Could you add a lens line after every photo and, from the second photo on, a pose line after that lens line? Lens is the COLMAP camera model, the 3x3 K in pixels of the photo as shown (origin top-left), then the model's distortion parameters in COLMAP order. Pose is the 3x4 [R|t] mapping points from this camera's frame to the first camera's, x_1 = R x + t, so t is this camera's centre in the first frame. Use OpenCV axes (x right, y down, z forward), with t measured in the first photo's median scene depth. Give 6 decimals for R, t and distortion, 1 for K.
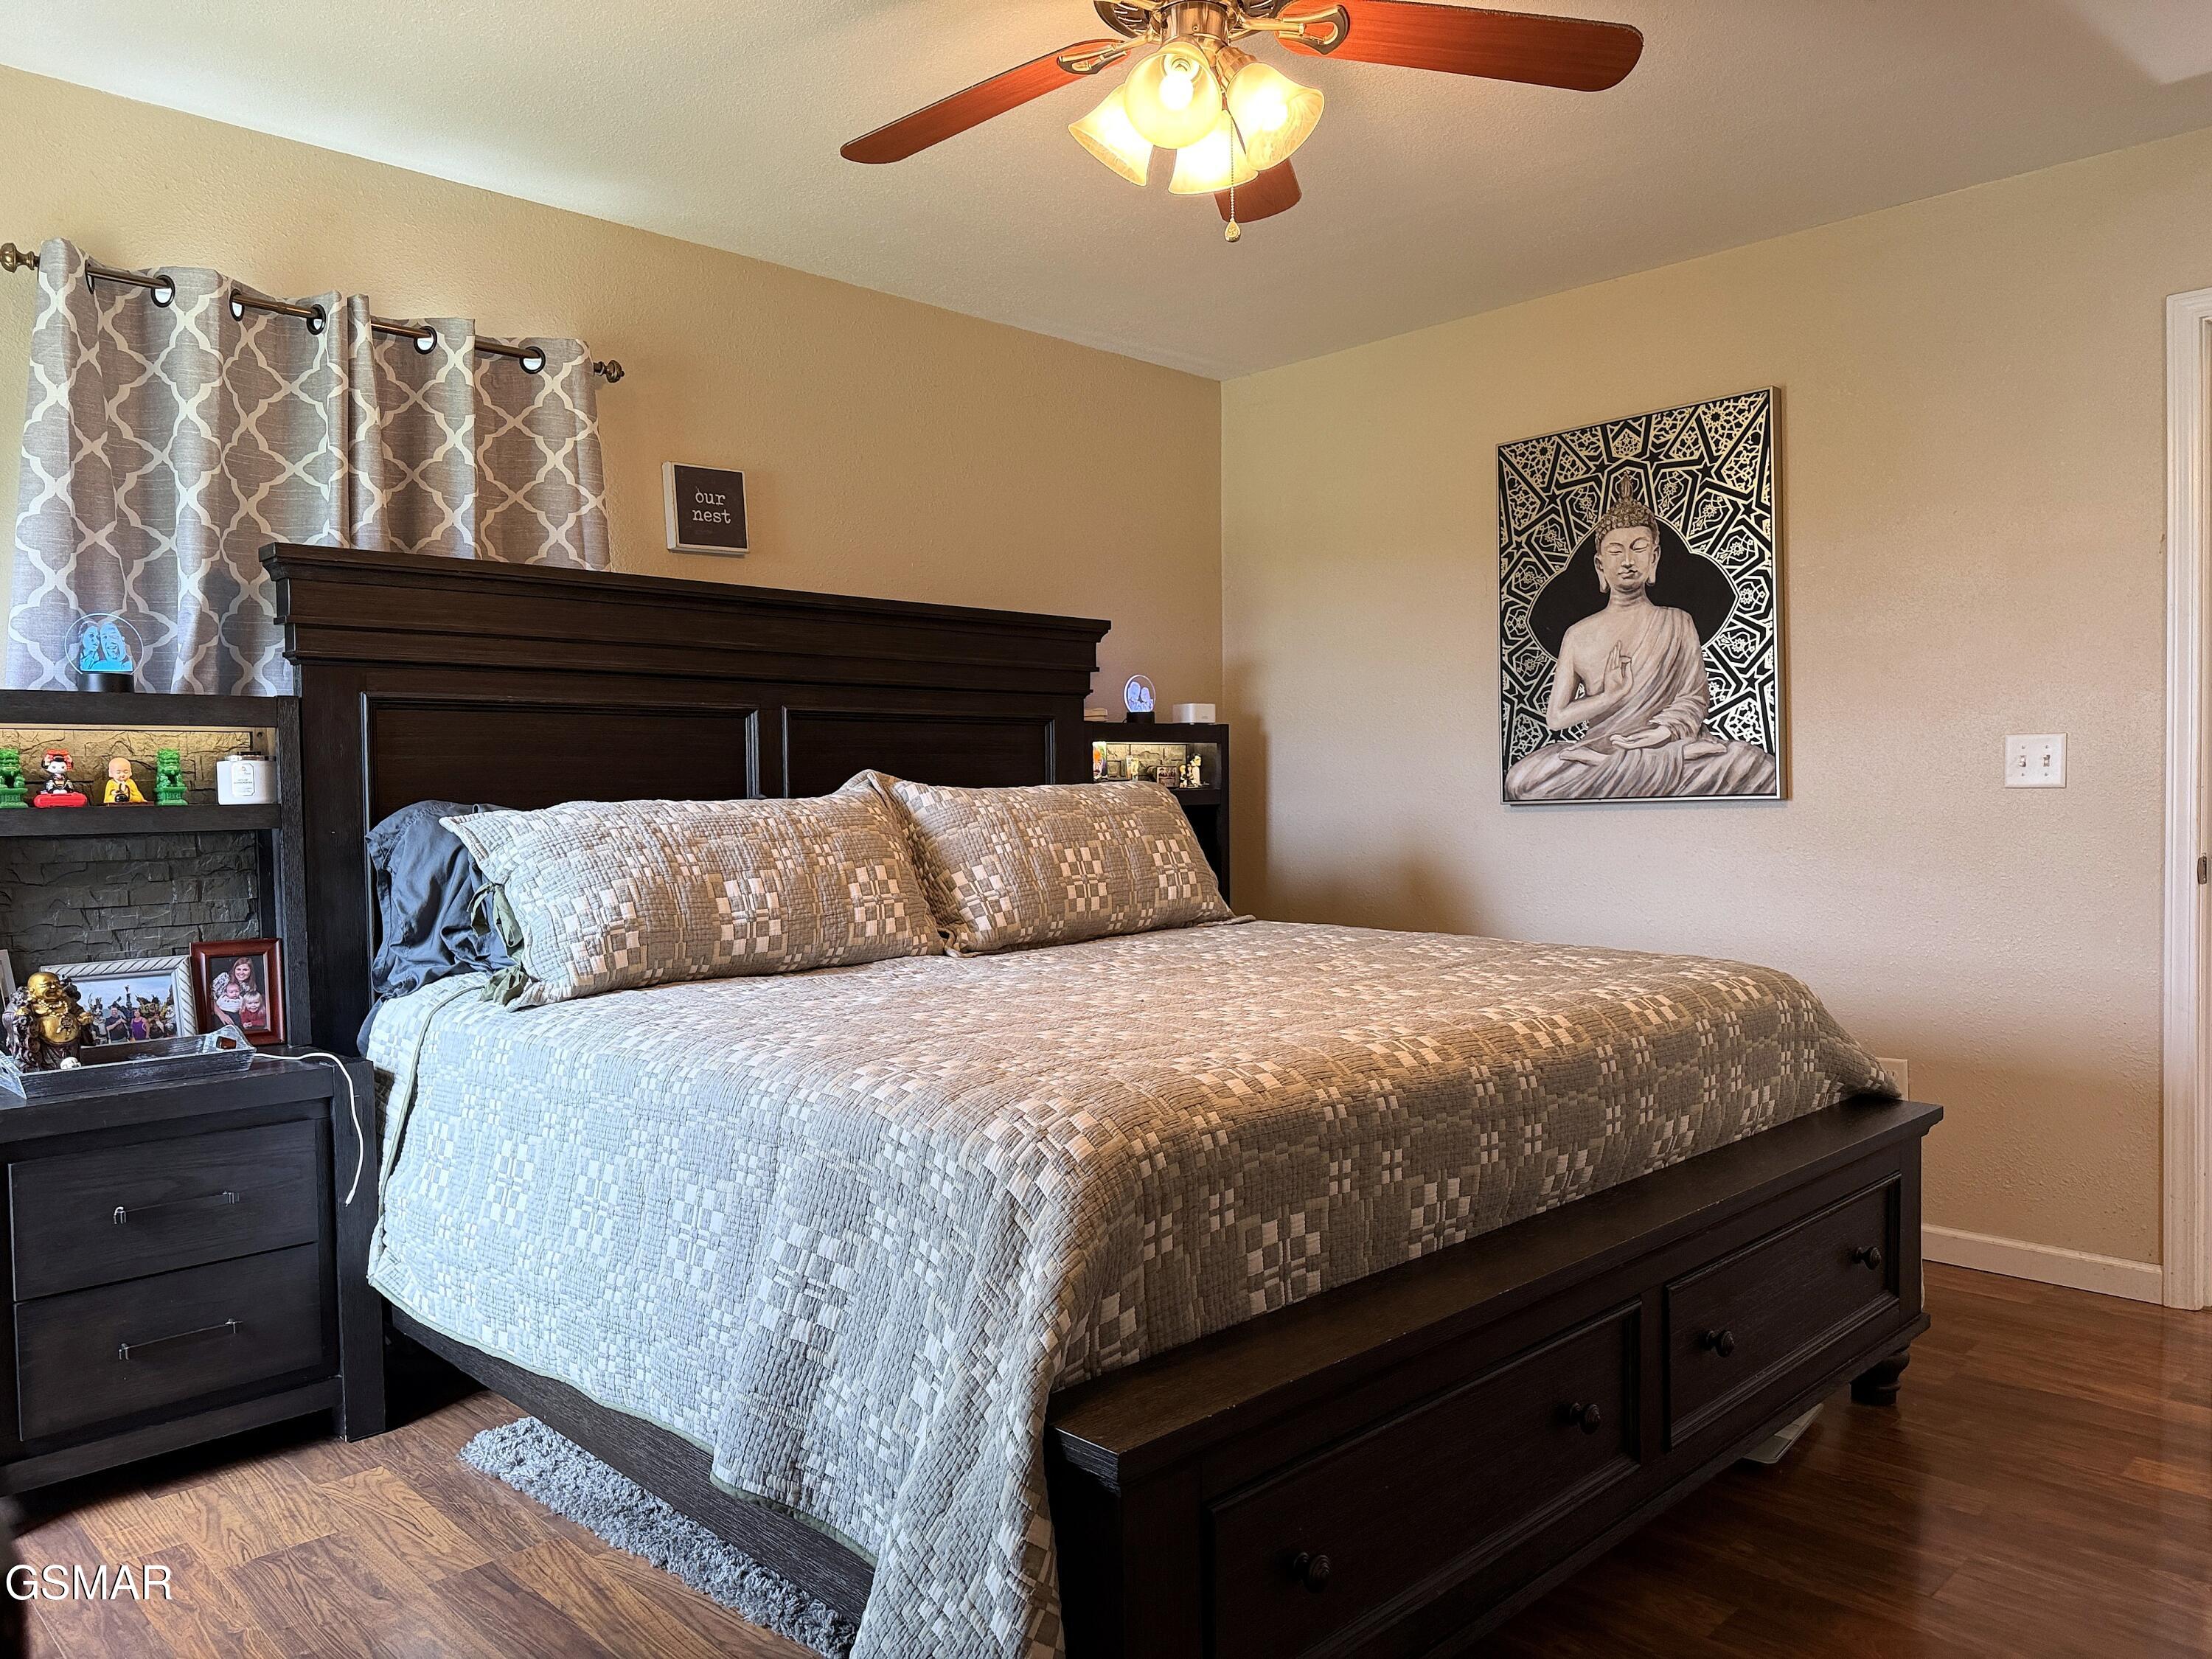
lens RADIAL K [[1547.6, 0, 1106.0], [0, 1547.6, 829.5], [0, 0, 1]] dist [0.149367, -0.298862]
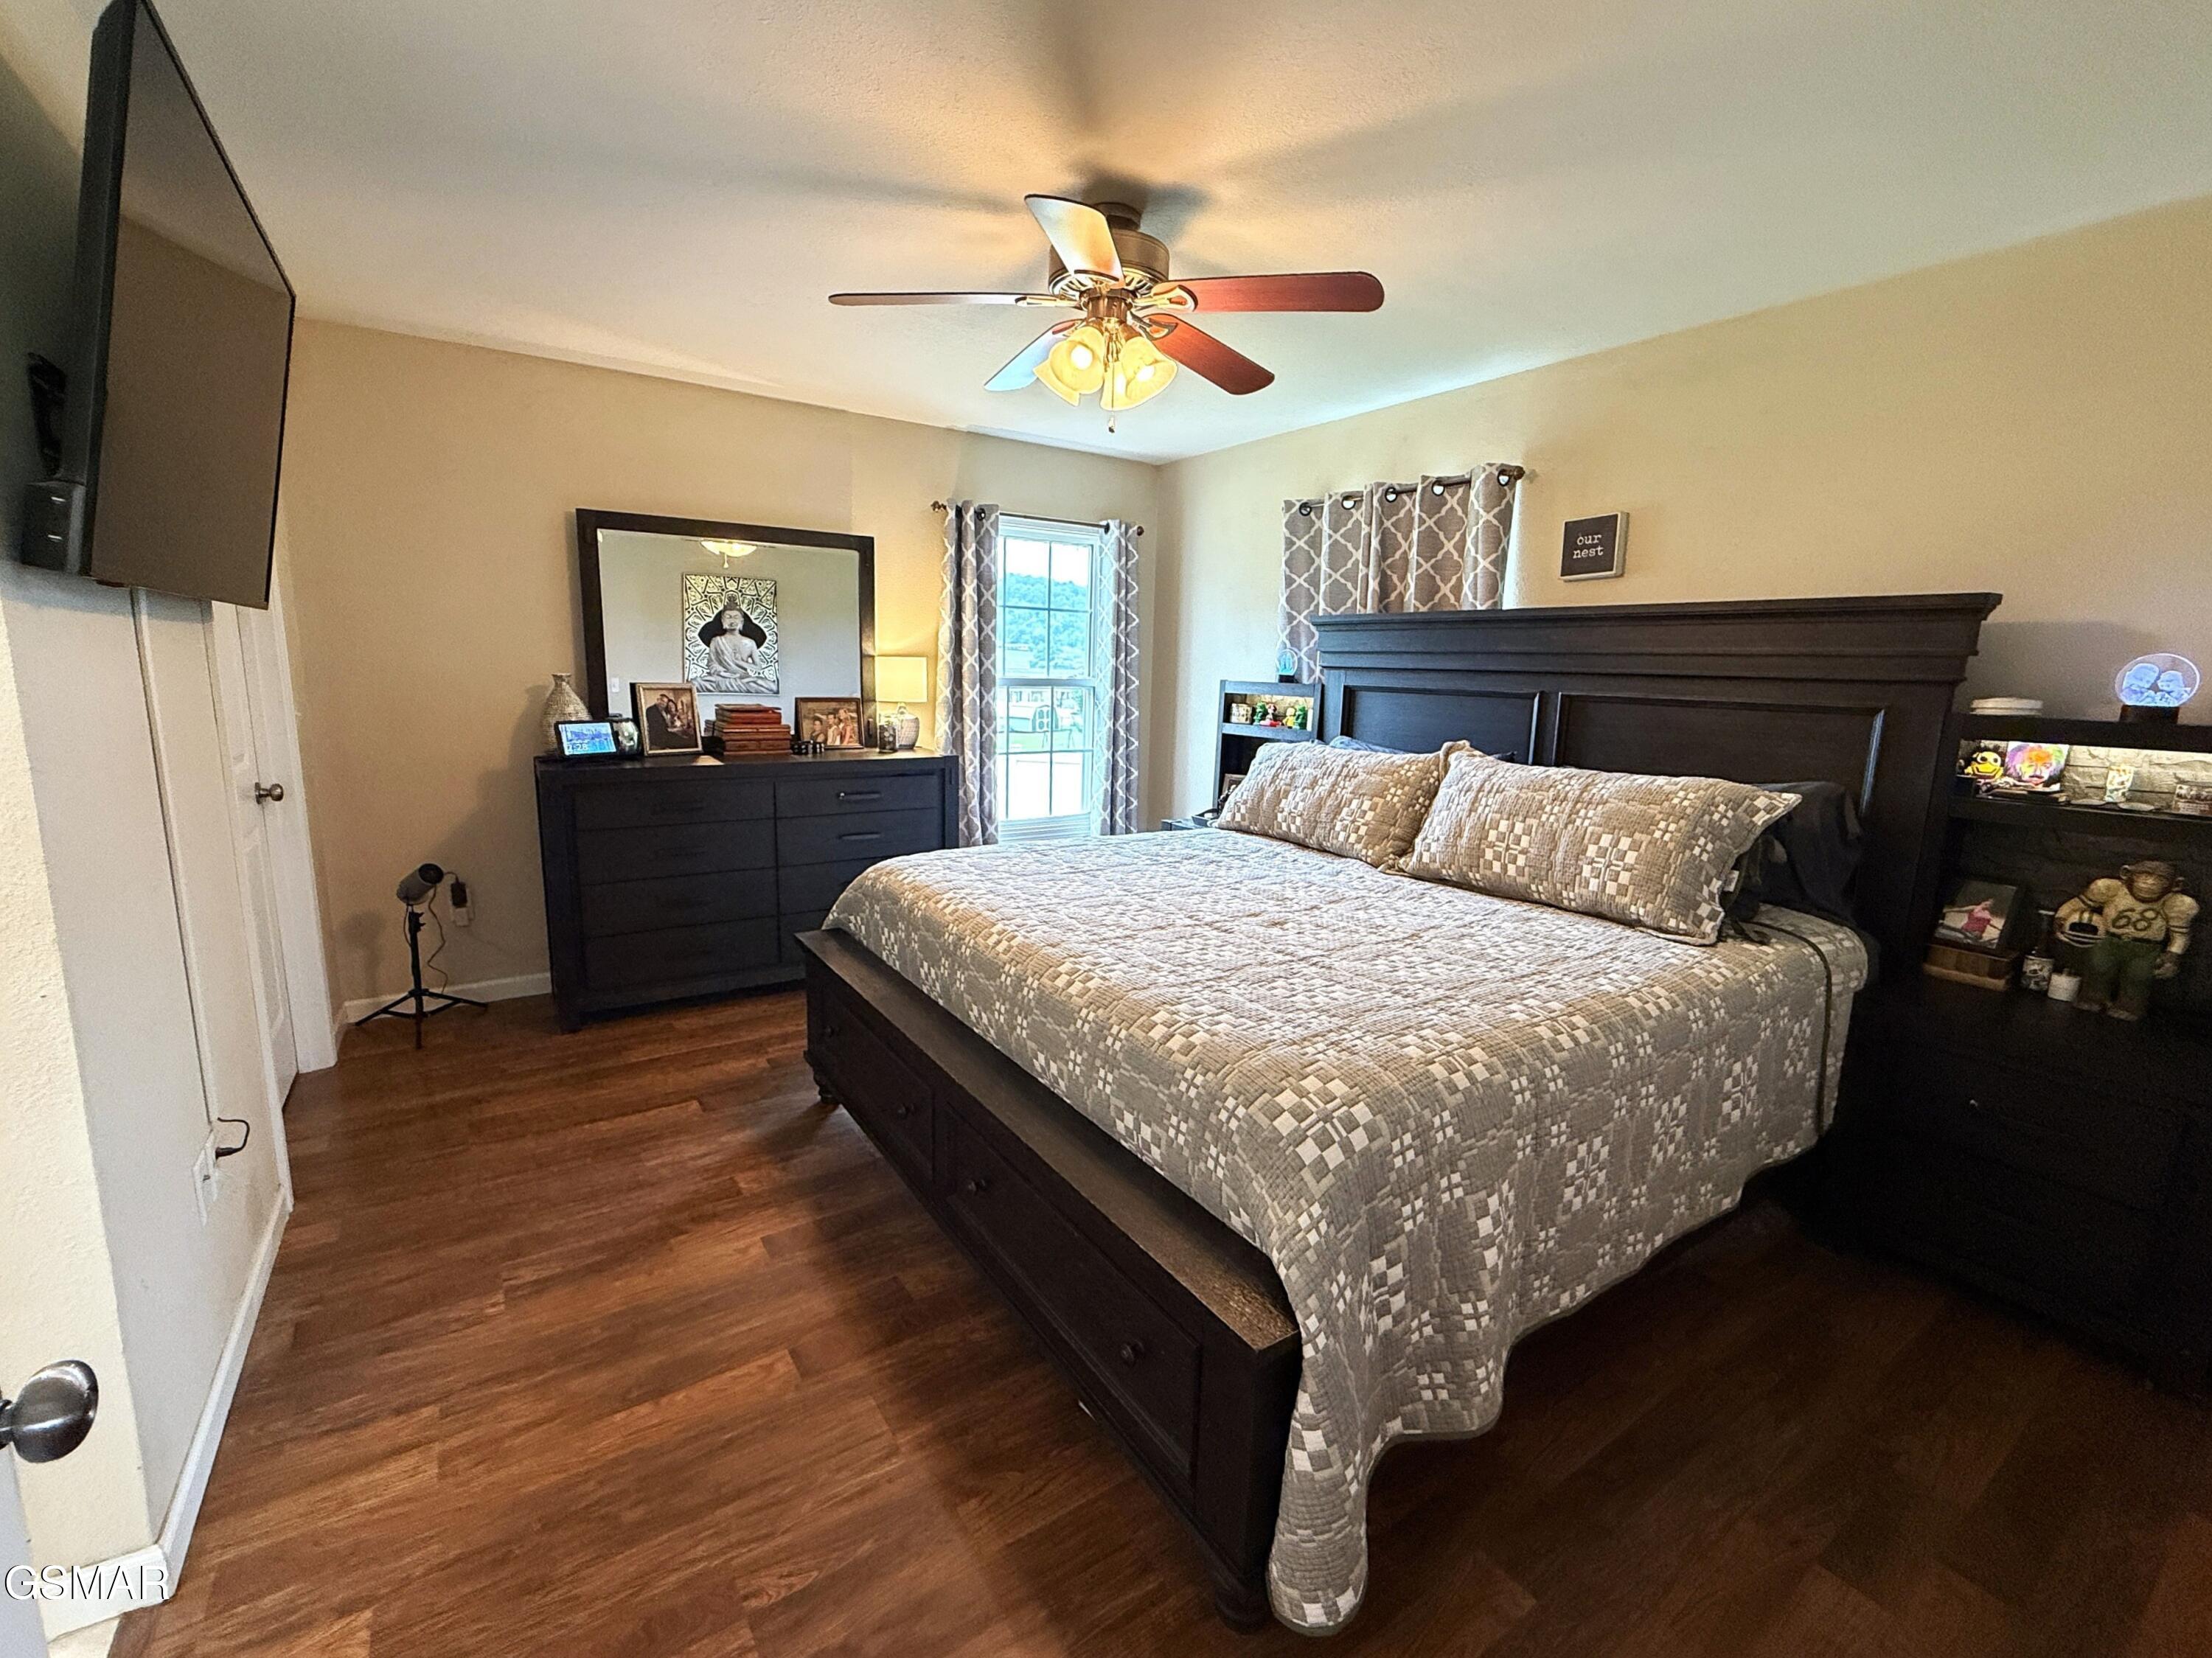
lens RADIAL K [[943.7, 0, 1099.1], [0, 943.7, 824.2], [0, 0, 1]] dist [0.000548, 0.000105]
pose [[-0.180889, 0.178150, -0.967234, 0.750504], [-0.049202, 0.980587, 0.189811, -0.110108], [0.982272, 0.081925, -0.168612, 0.802303]]
